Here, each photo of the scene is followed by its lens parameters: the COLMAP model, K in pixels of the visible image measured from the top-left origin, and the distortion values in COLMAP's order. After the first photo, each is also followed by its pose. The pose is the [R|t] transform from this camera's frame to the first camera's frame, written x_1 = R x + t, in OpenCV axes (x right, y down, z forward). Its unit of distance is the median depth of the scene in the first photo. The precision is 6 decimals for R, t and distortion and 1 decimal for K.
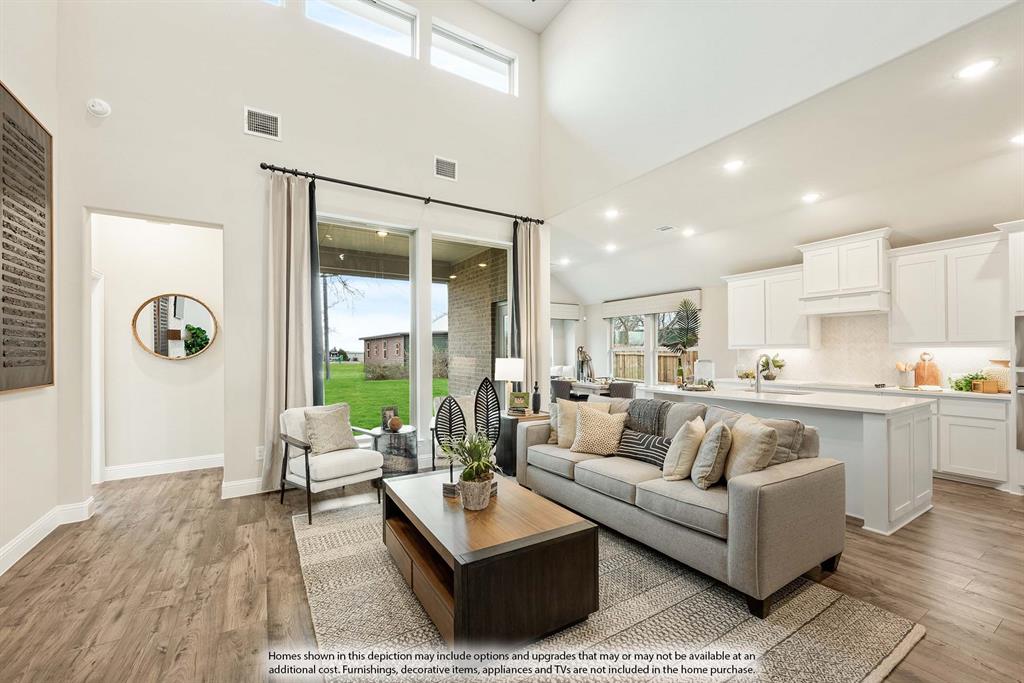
lens RADIAL K [[421.4, 0, 512.0], [0, 421.4, 341.5], [0, 0, 1]] dist [-0.000583, 0.000091]
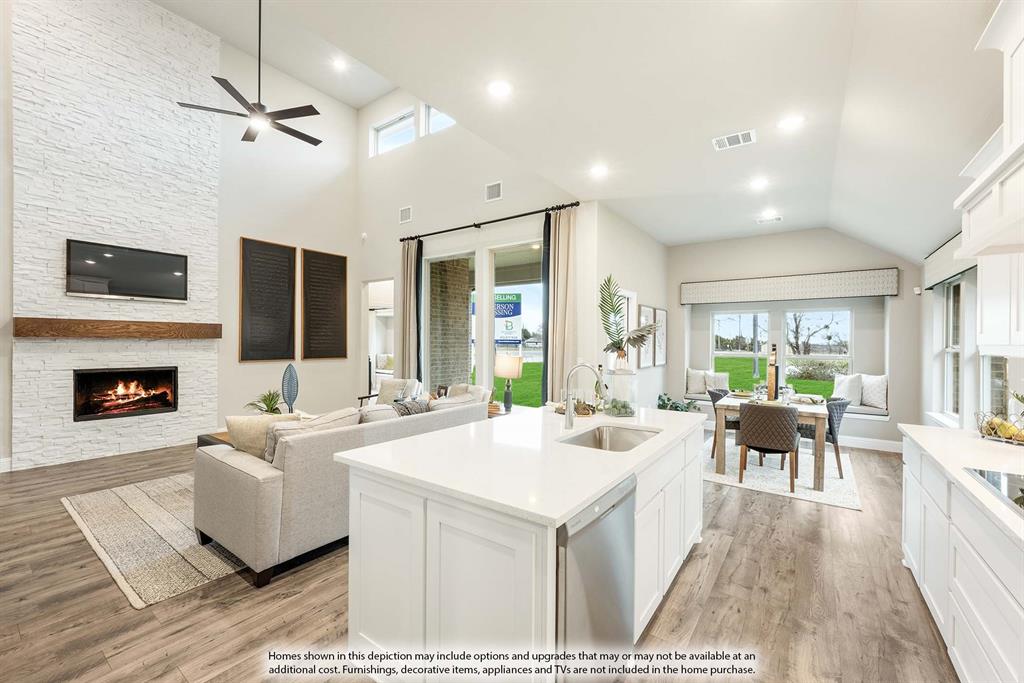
lens RADIAL K [[421.4, 0, 512.0], [0, 421.4, 341.5], [0, 0, 1]] dist [-0.000583, 0.000091]
pose [[0.363572, 0.008017, -0.931532, 1.152974], [0.016163, 0.999758, 0.014912, -0.012817], [0.931426, -0.020478, 0.363355, 0.743676]]
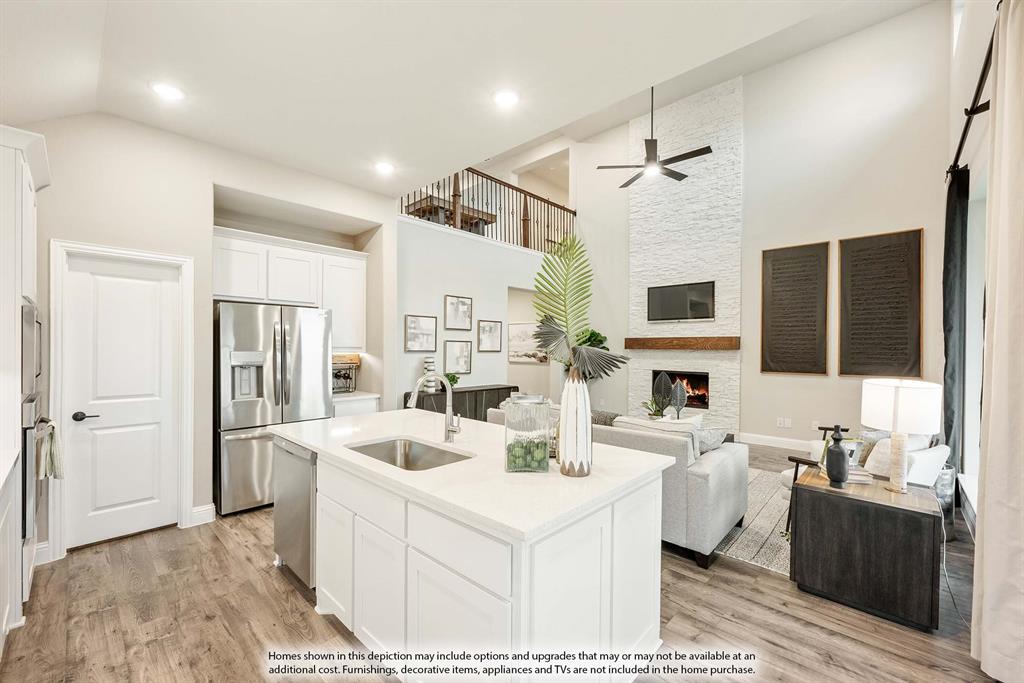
lens RADIAL K [[407.9, 0, 512.0], [0, 407.9, 341.5], [0, 0, 1]] dist [0.013940, 0.000100]
pose [[-0.968166, -0.005038, -0.250257, 0.633264], [0.004886, 0.999227, -0.039016, 0.007555], [0.250260, -0.038996, -0.967393, 1.639990]]
